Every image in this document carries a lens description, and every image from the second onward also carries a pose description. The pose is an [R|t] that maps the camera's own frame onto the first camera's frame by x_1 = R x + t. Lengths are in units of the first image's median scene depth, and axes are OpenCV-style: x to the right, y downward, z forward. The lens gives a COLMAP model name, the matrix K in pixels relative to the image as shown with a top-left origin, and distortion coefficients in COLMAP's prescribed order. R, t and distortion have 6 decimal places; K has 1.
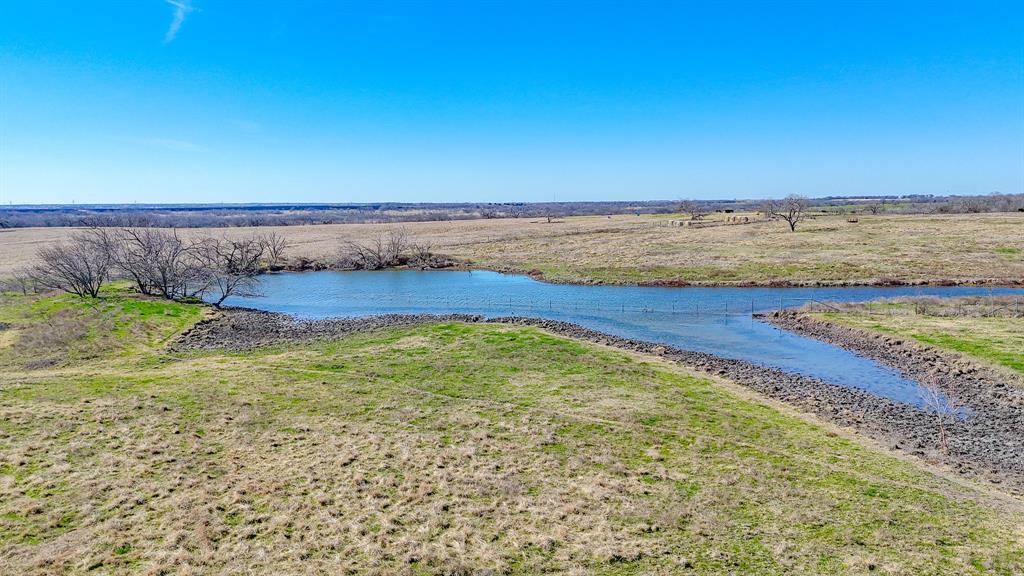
lens RADIAL K [[766.9, 0, 516.6], [0, 766.9, 293.4], [0, 0, 1]] dist [0.071538, -0.064976]
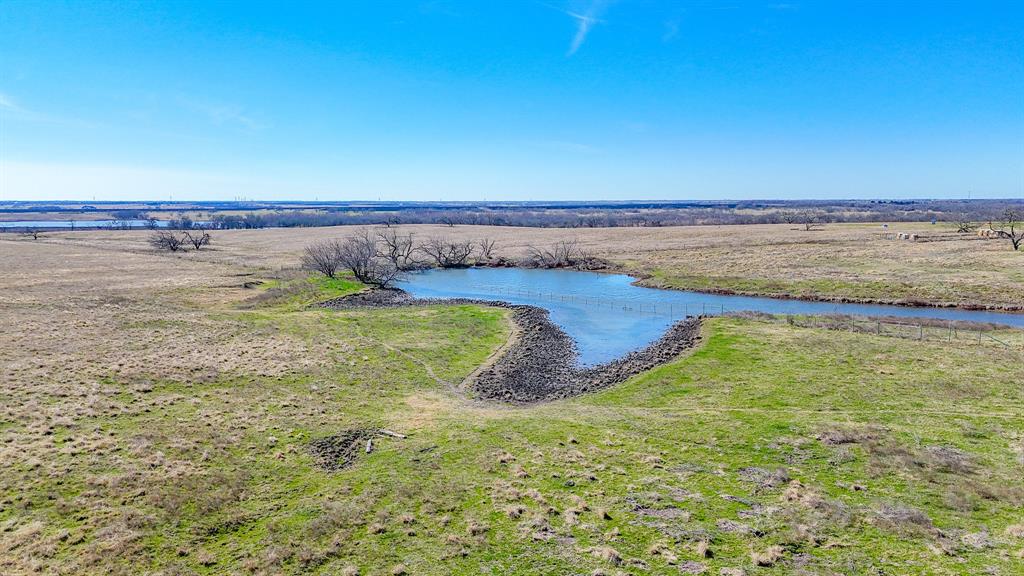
lens RADIAL K [[766.9, 0, 508.0], [0, 766.9, 296.9], [0, 0, 1]] dist [0.071538, -0.064976]
pose [[0.880991, 0.065974, -0.468510, 0.359528], [-0.061832, 0.997792, 0.024236, -0.010217], [0.469075, 0.007617, 0.883126, -0.173049]]
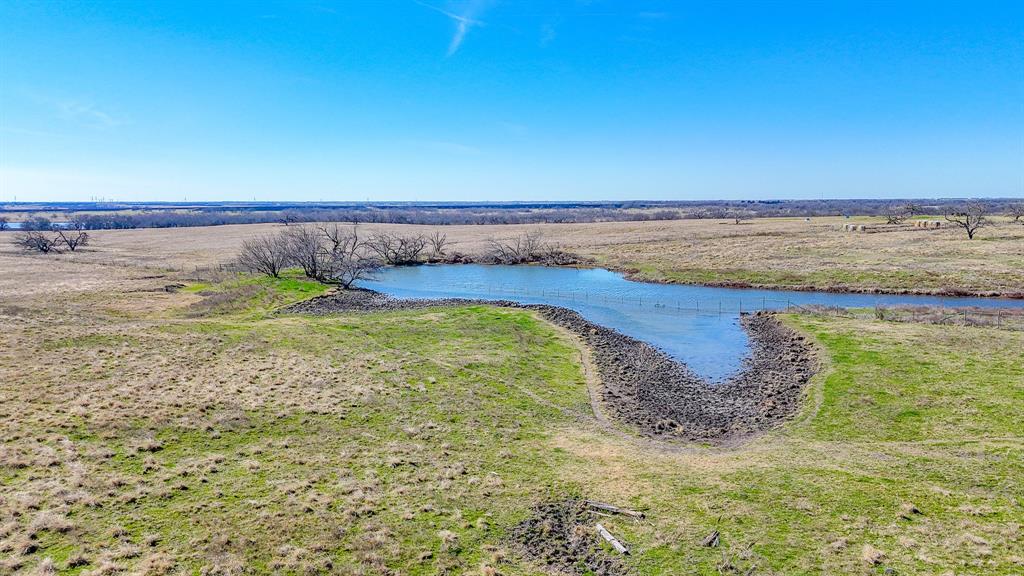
lens RADIAL K [[766.9, 0, 510.1], [0, 766.9, 296.9], [0, 0, 1]] dist [0.071538, -0.064976]
pose [[0.943685, 0.046125, -0.327613, 0.196507], [-0.043659, 0.998936, 0.014883, 0.001127], [0.327951, 0.000258, 0.944695, -0.106717]]
